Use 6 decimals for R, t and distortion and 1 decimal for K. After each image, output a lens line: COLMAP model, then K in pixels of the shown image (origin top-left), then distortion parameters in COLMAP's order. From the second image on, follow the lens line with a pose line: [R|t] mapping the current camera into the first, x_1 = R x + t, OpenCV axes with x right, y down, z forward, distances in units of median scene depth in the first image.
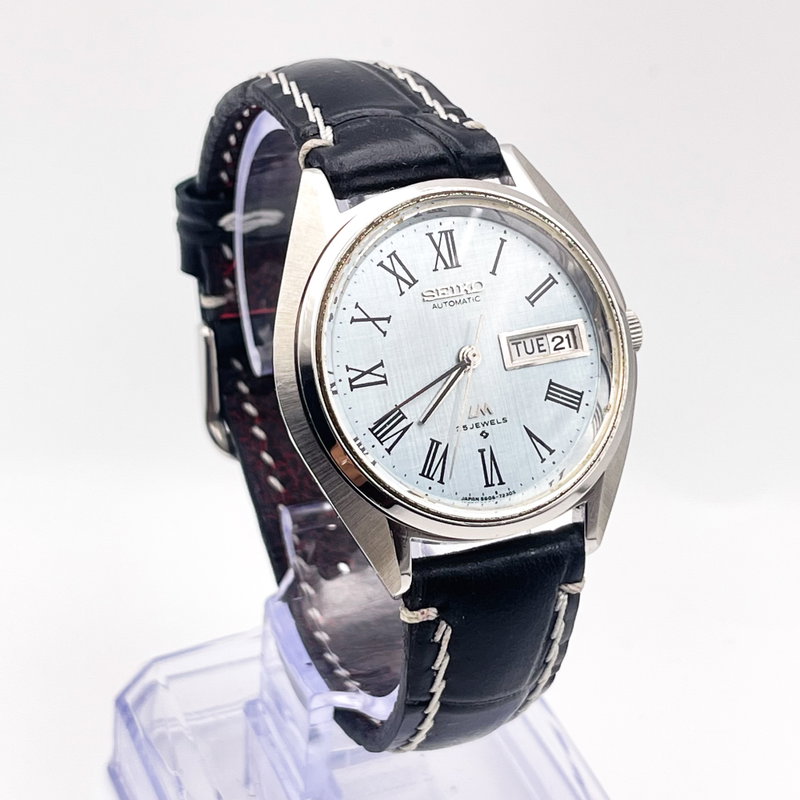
lens RADIAL K [[1928.6, 0, 401.3], [0, 1928.6, 400.2], [0, 0, 1]] dist [0.216529, 0.000000]
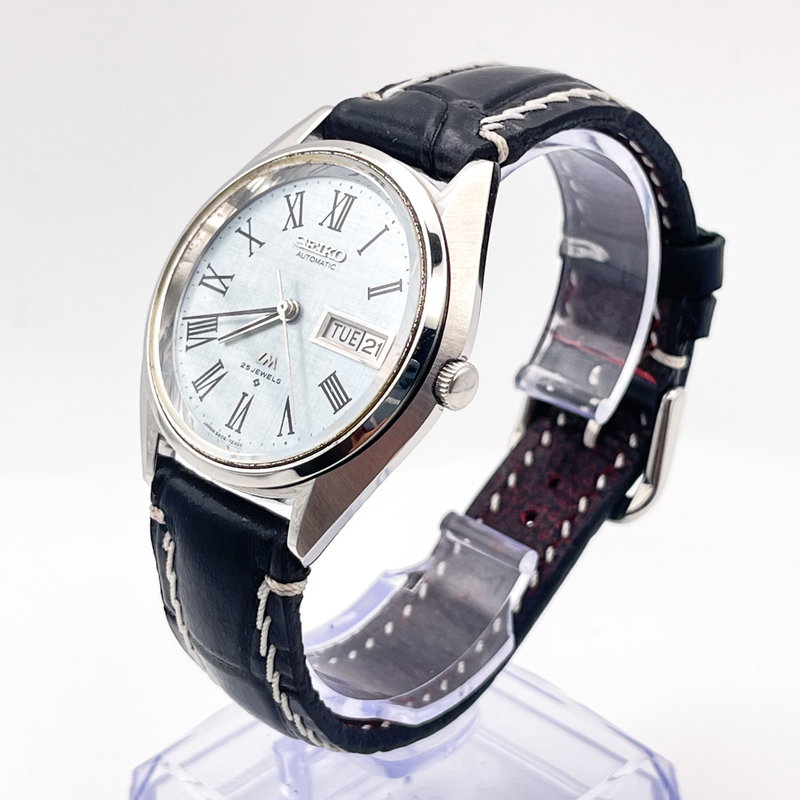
lens RADIAL K [[1928.6, 0, 402.2], [0, 1928.6, 396.1], [0, 0, 1]] dist [0.216529, 0.000000]
pose [[0.379982, 0.362670, -0.850931, 0.894031], [-0.479085, 0.864092, 0.154345, -0.160963], [0.791260, 0.349020, 0.502089, 0.547988]]
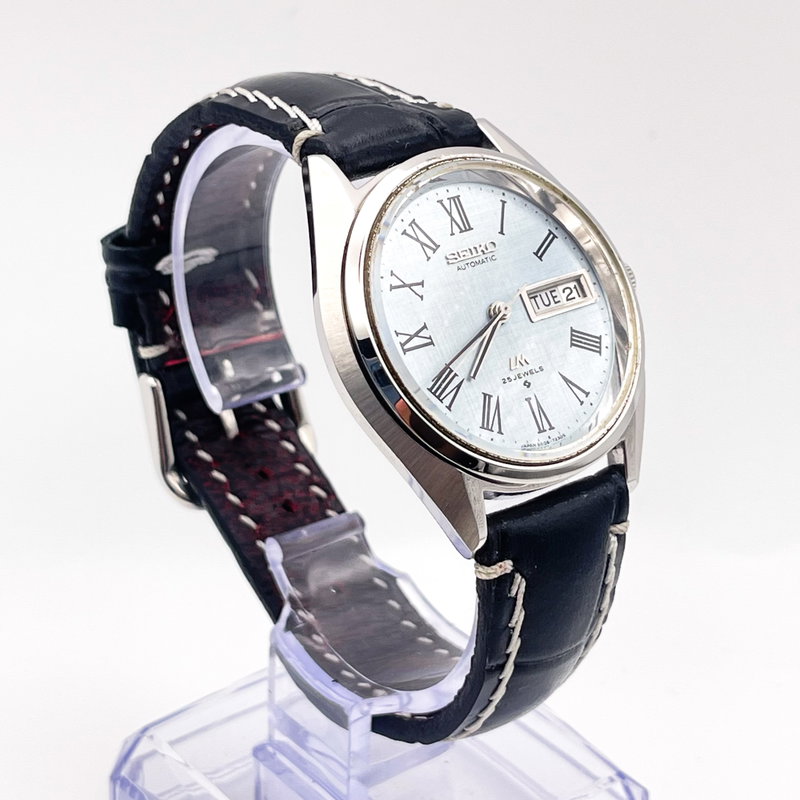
lens RADIAL K [[1928.6, 0, 400.4], [0, 1928.6, 405.1], [0, 0, 1]] dist [0.216529, 0.000000]
pose [[0.964113, -0.149534, 0.219375, -0.241114], [0.172709, 0.980809, -0.090472, 0.106708], [-0.201636, 0.125113, 0.971437, 0.020393]]
